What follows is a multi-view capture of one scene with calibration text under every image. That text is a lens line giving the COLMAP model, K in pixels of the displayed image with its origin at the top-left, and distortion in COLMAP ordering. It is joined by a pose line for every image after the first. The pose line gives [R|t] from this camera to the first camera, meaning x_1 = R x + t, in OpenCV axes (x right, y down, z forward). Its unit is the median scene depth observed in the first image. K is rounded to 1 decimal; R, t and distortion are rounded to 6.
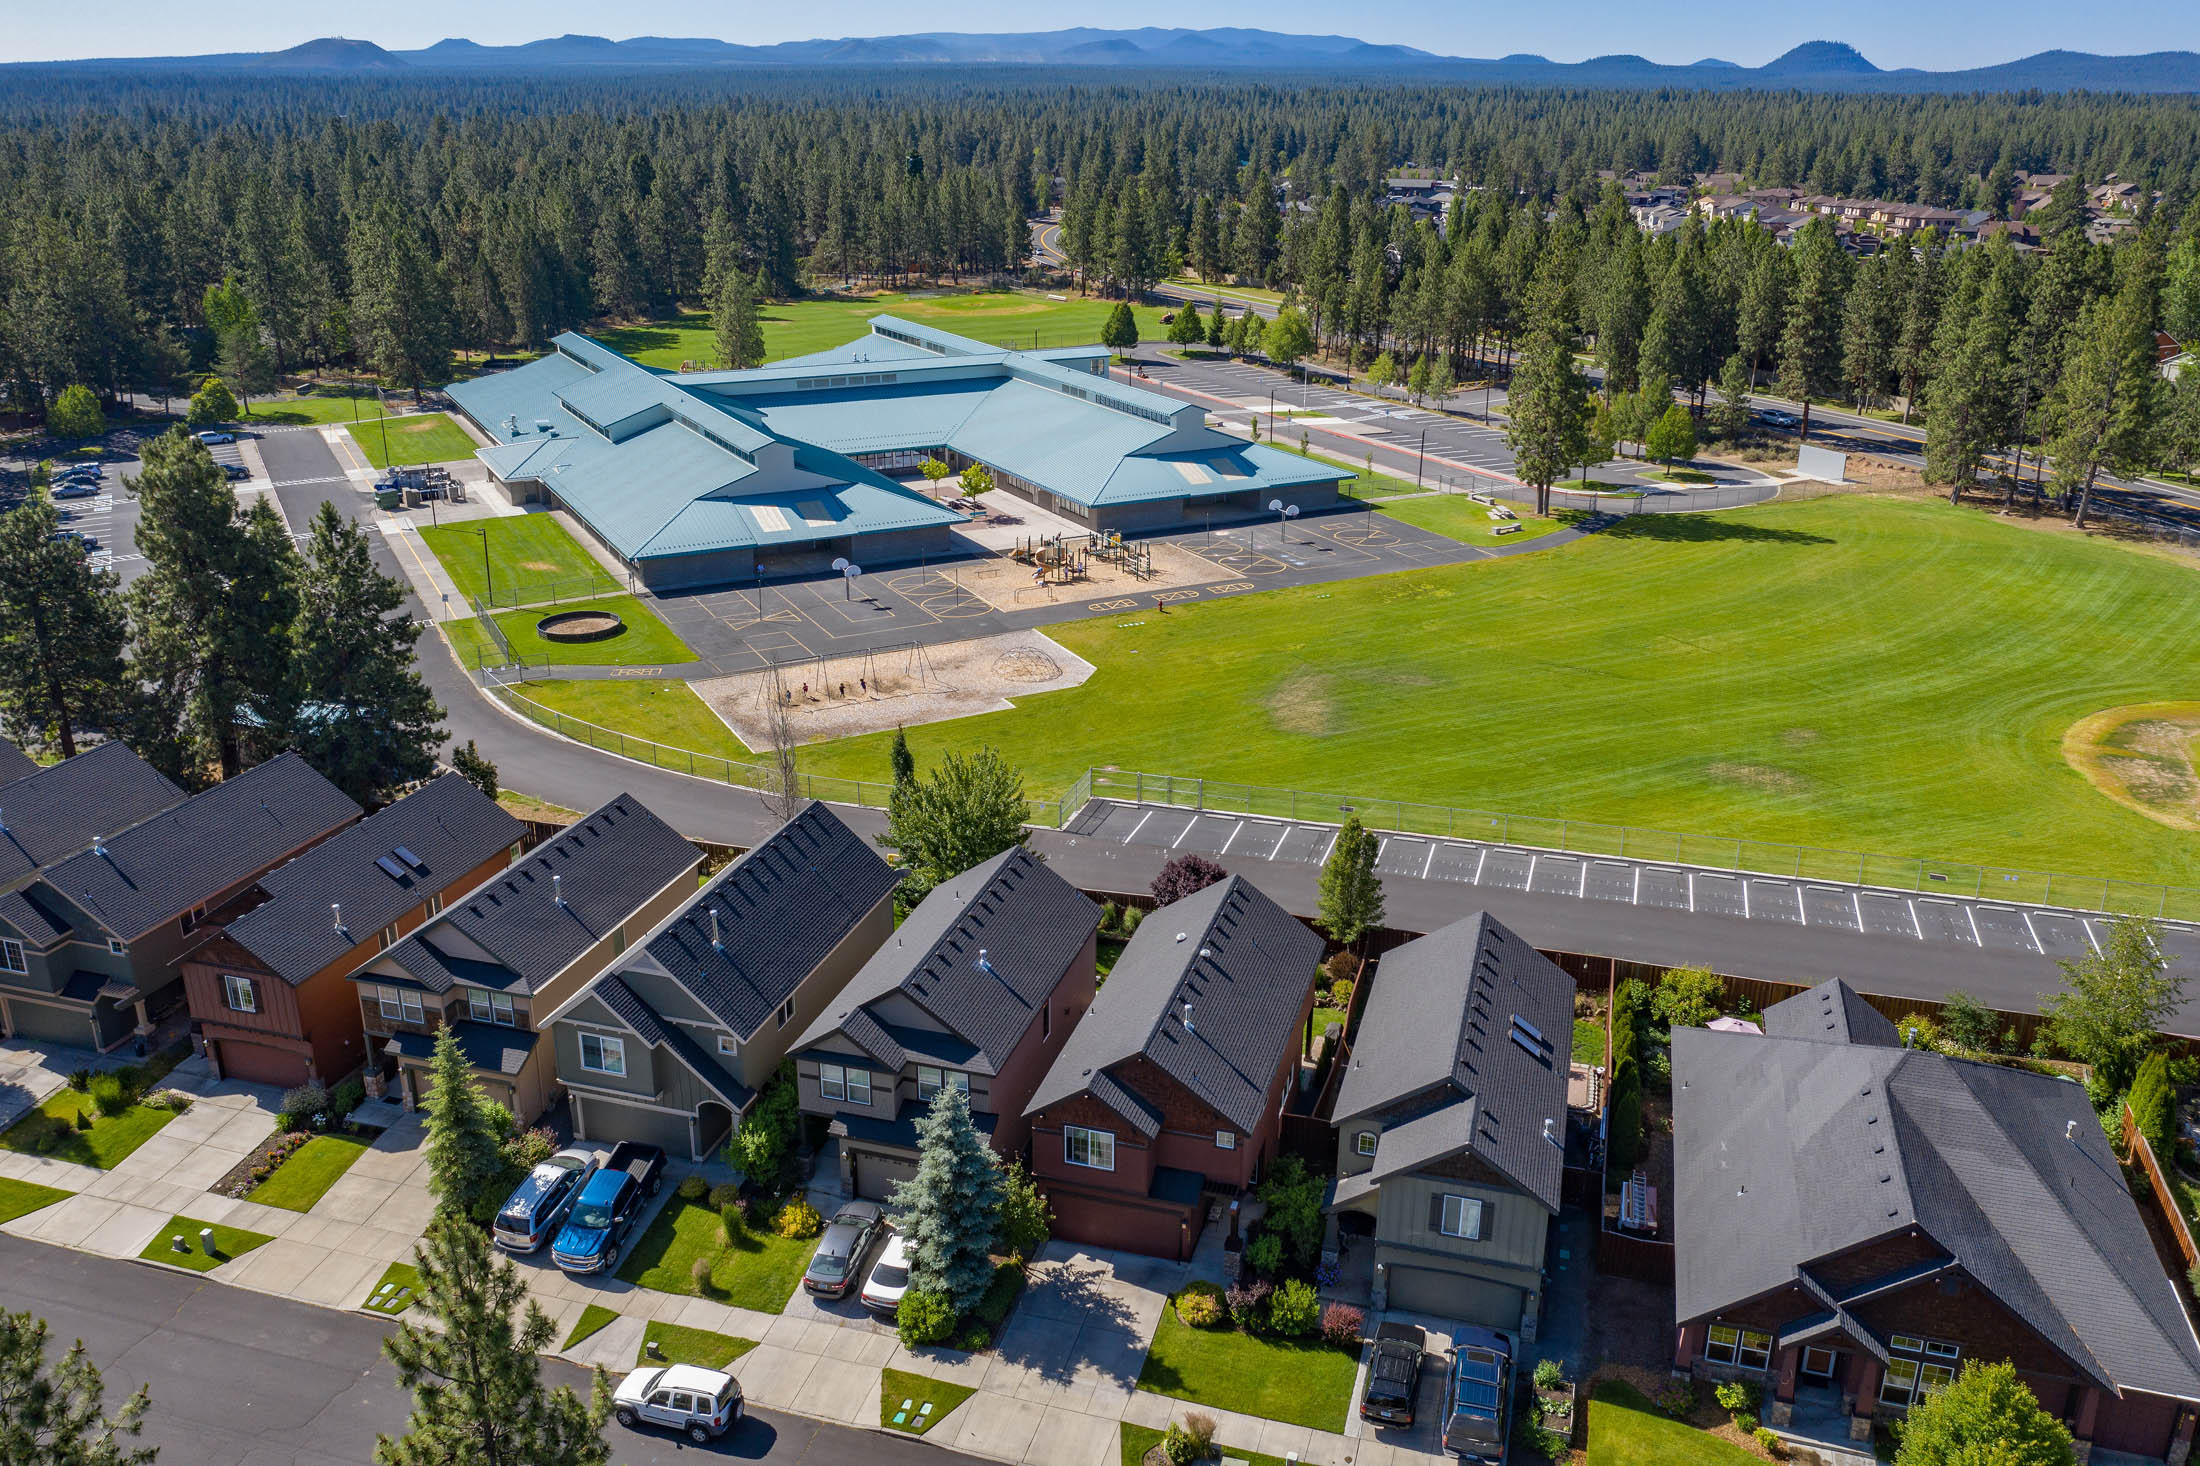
lens RADIAL K [[1727.1, 0, 1101.6], [0, 1727.1, 730.2], [0, 0, 1]] dist [-0.015043, 0.007600]
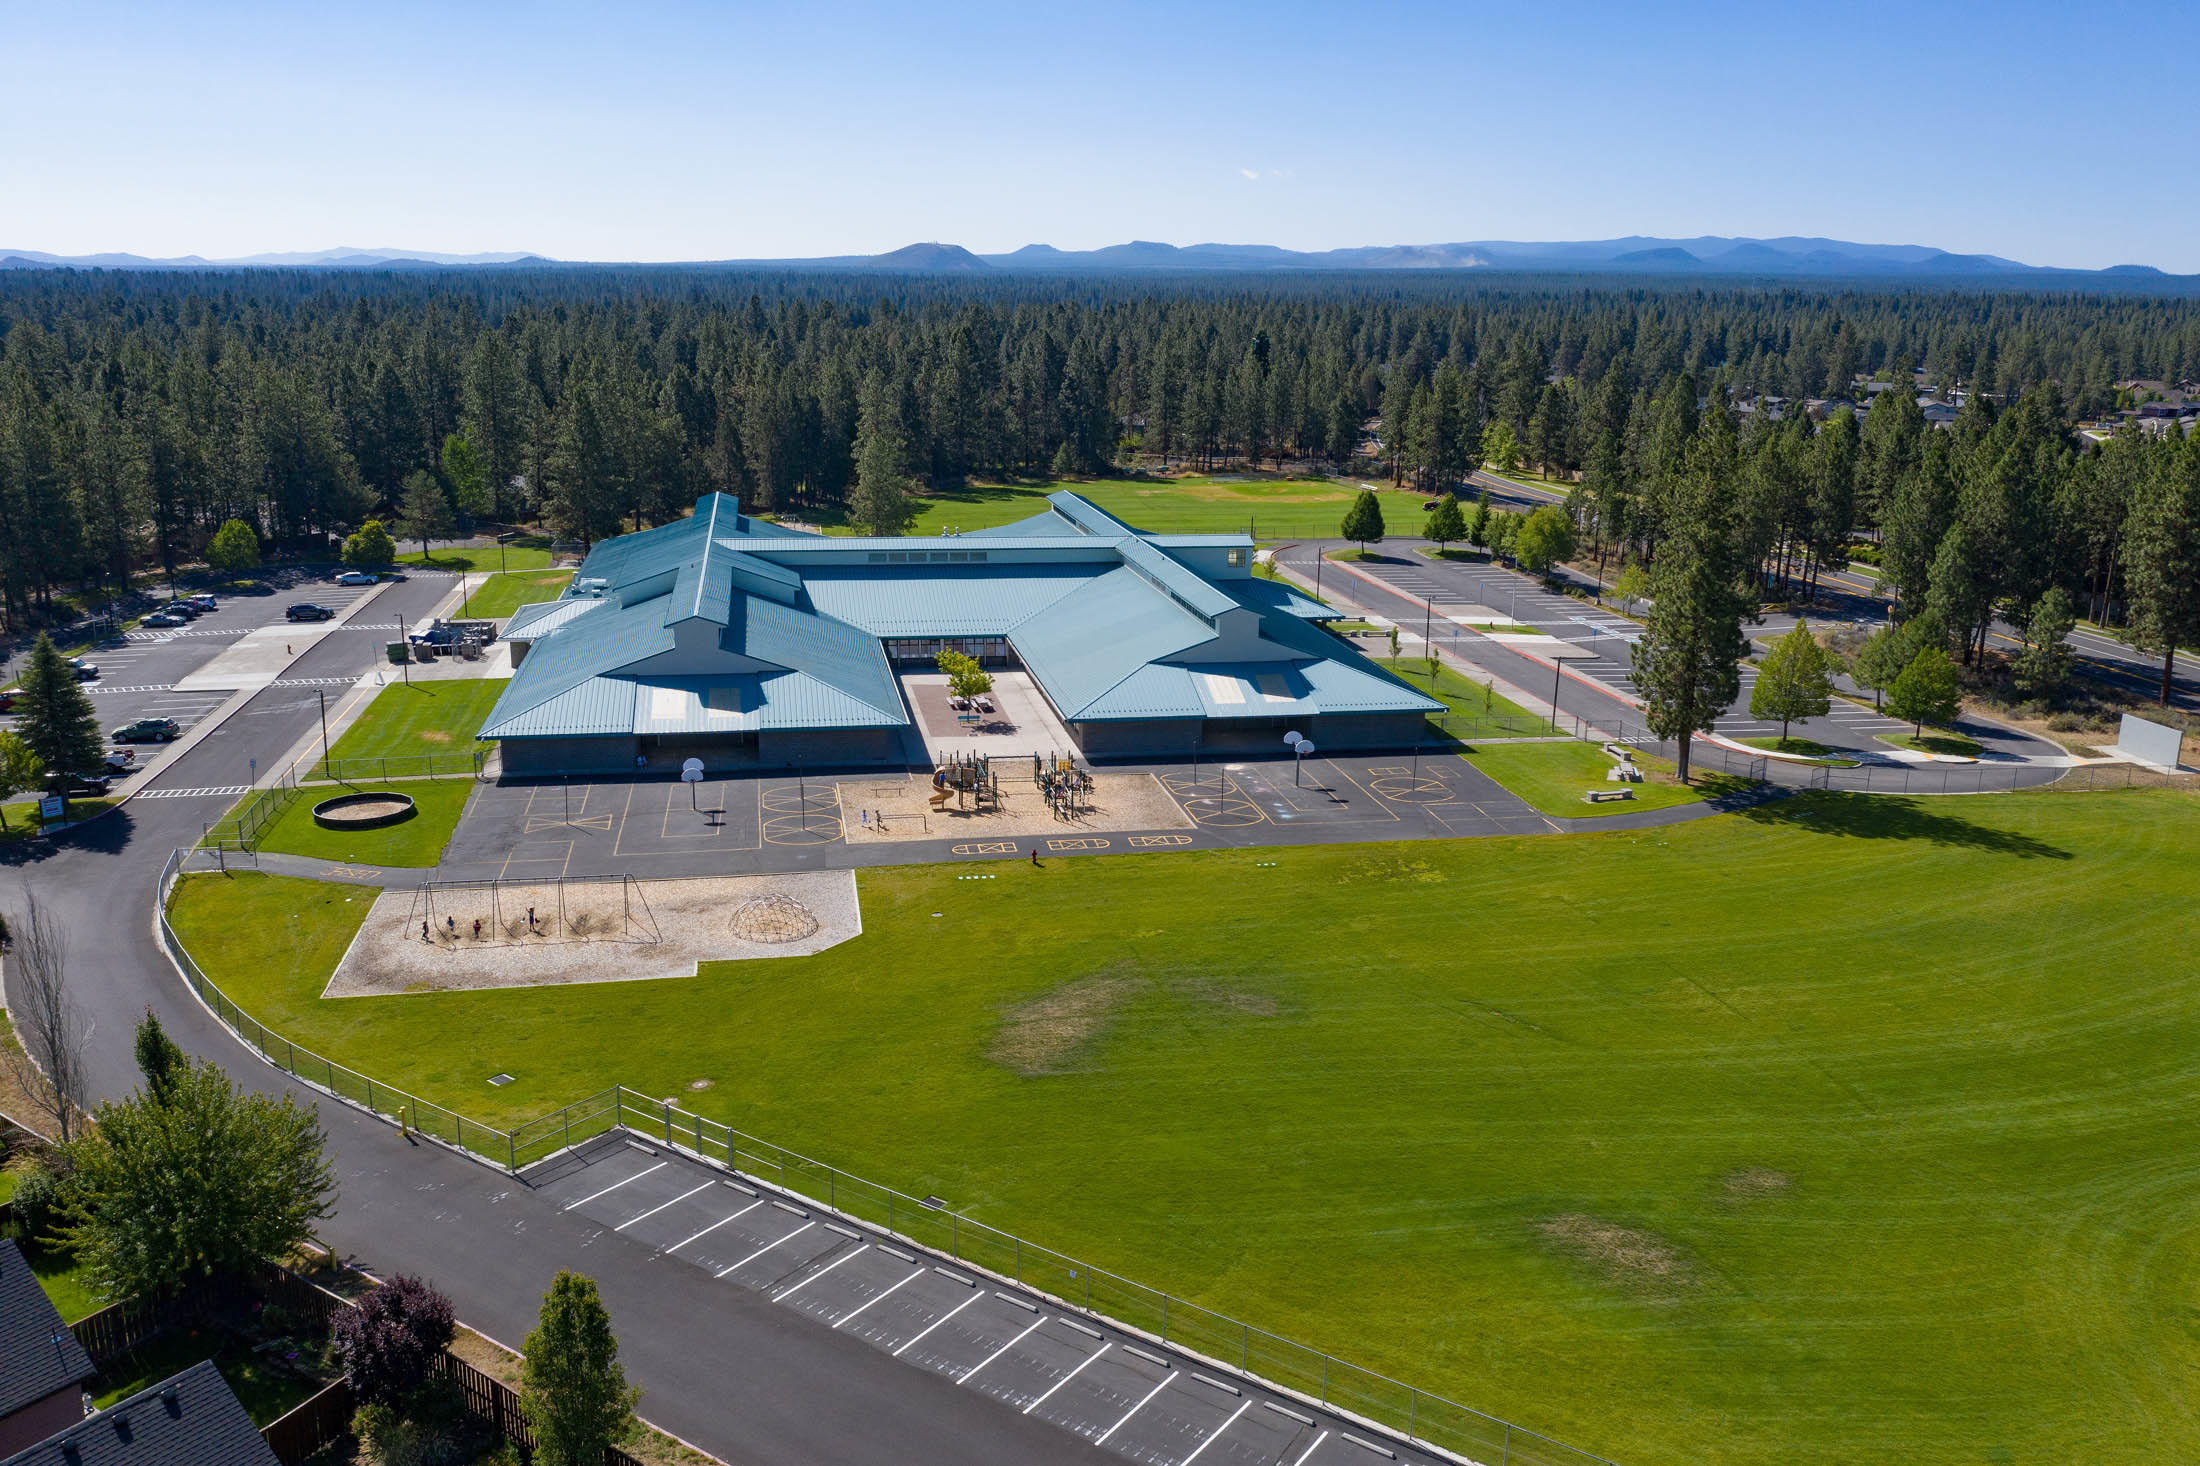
lens RADIAL K [[1727.1, 0, 1101.6], [0, 1727.1, 730.2], [0, 0, 1]] dist [-0.015043, 0.007600]
pose [[0.954493, 0.083023, -0.286446, 0.318608], [-0.113460, 0.989337, -0.091324, -0.068914], [0.275809, 0.119668, 0.953734, 0.299589]]
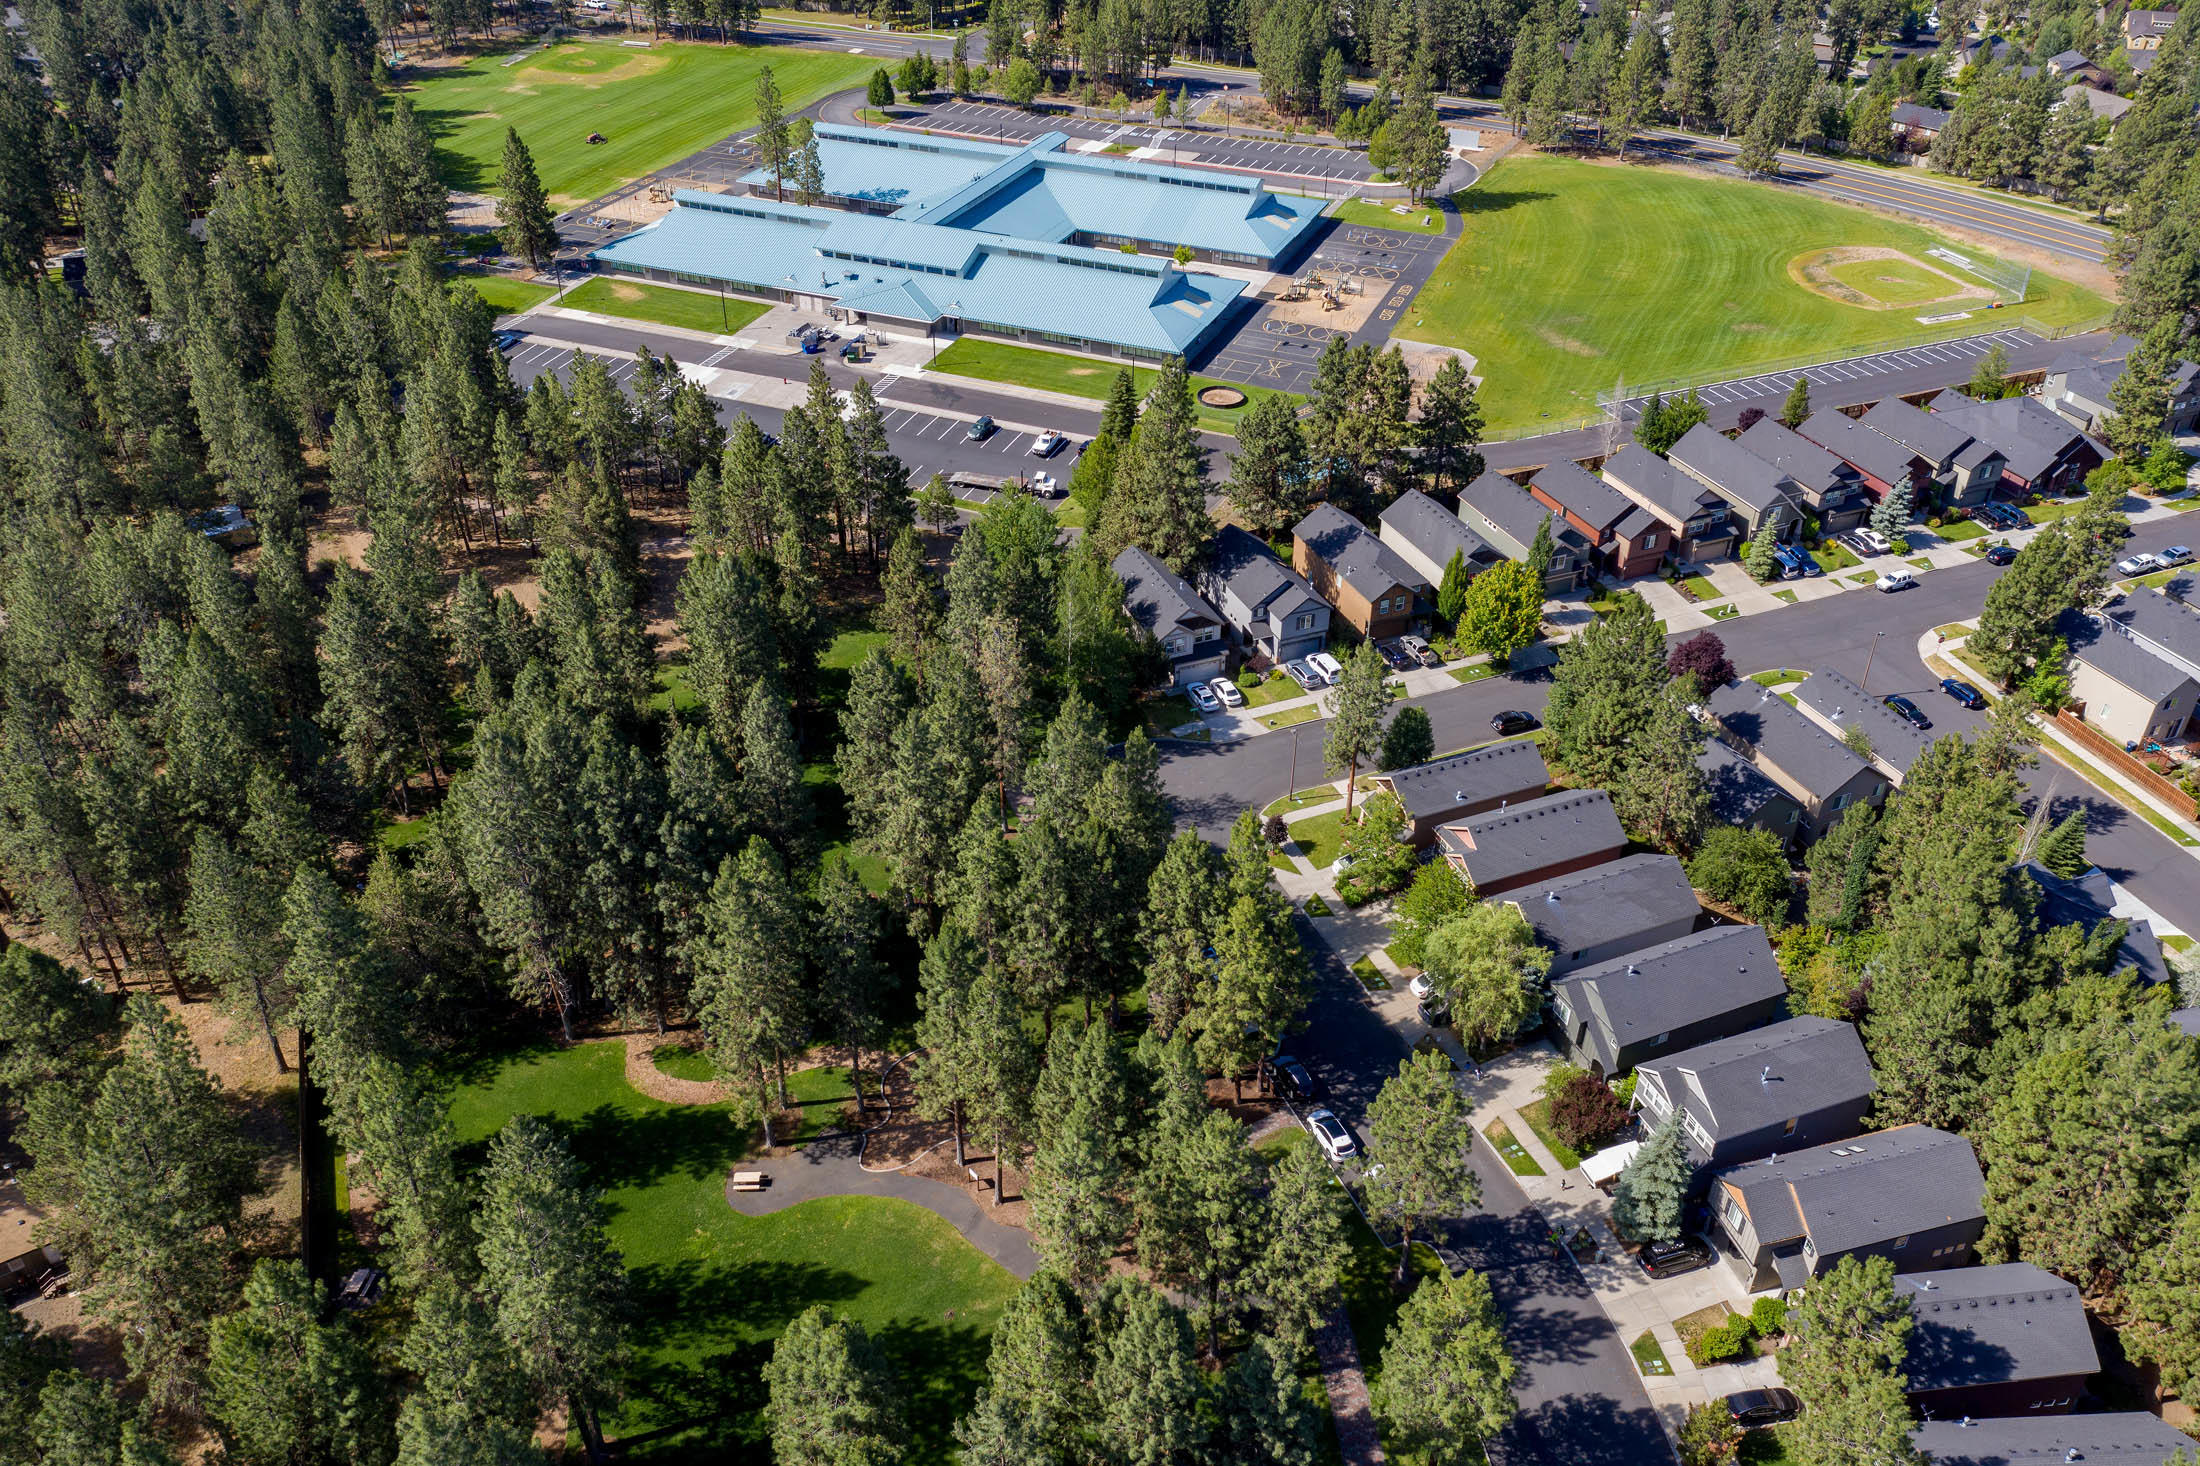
lens RADIAL K [[1731.1, 0, 1100.0], [0, 1731.1, 733.0], [0, 0, 1]] dist [-0.011175, 0.000948]
pose [[0.772397, -0.355520, 0.526317, -1.559382], [0.213700, 0.925817, 0.311761, -0.344139], [-0.598110, -0.128329, 0.791072, -0.379213]]
